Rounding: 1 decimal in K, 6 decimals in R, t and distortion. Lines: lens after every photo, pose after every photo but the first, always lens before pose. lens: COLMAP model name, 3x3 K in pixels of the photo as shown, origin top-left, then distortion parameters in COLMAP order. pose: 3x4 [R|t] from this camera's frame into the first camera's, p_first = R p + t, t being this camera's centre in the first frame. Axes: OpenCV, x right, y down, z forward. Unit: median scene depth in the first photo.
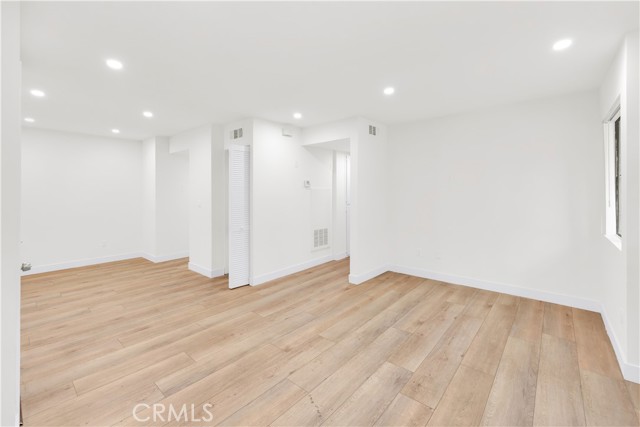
lens RADIAL K [[270.6, 0, 311.9], [0, 270.6, 189.5], [0, 0, 1]] dist [0.000061, -0.000067]
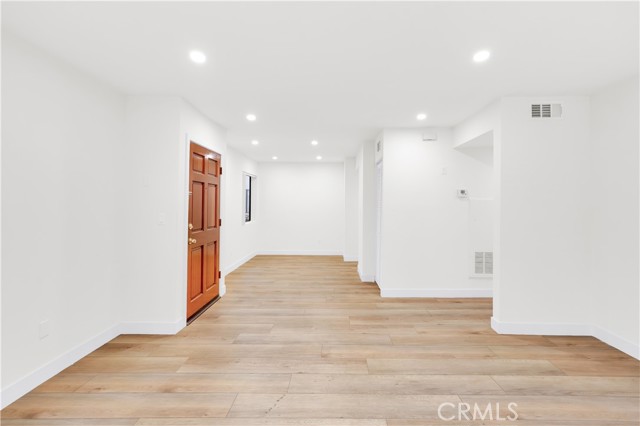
lens RADIAL K [[273.3, 0, 338.1], [0, 273.3, 202.0], [0, 0, 1]] dist [0.011560, 0.000016]
pose [[0.667364, 0.001948, -0.744729, 0.568572], [0.000499, 0.999995, 0.003064, 0.001080], [0.744731, -0.002417, 0.667360, 0.268631]]
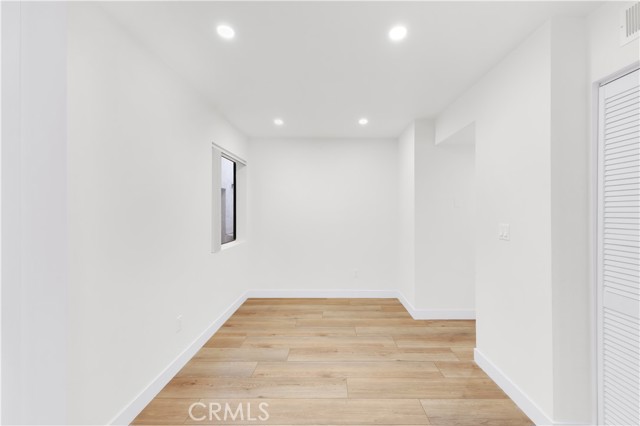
lens RADIAL K [[260.5, 0, 328.8], [0, 260.5, 210.1], [0, 0, 1]] dist [0.000929, 0.000026]
pose [[0.659126, 0.002861, -0.752027, -0.446241], [0.003573, 0.999970, 0.006935, 0.018121], [0.752024, -0.007258, 0.659096, 0.792430]]
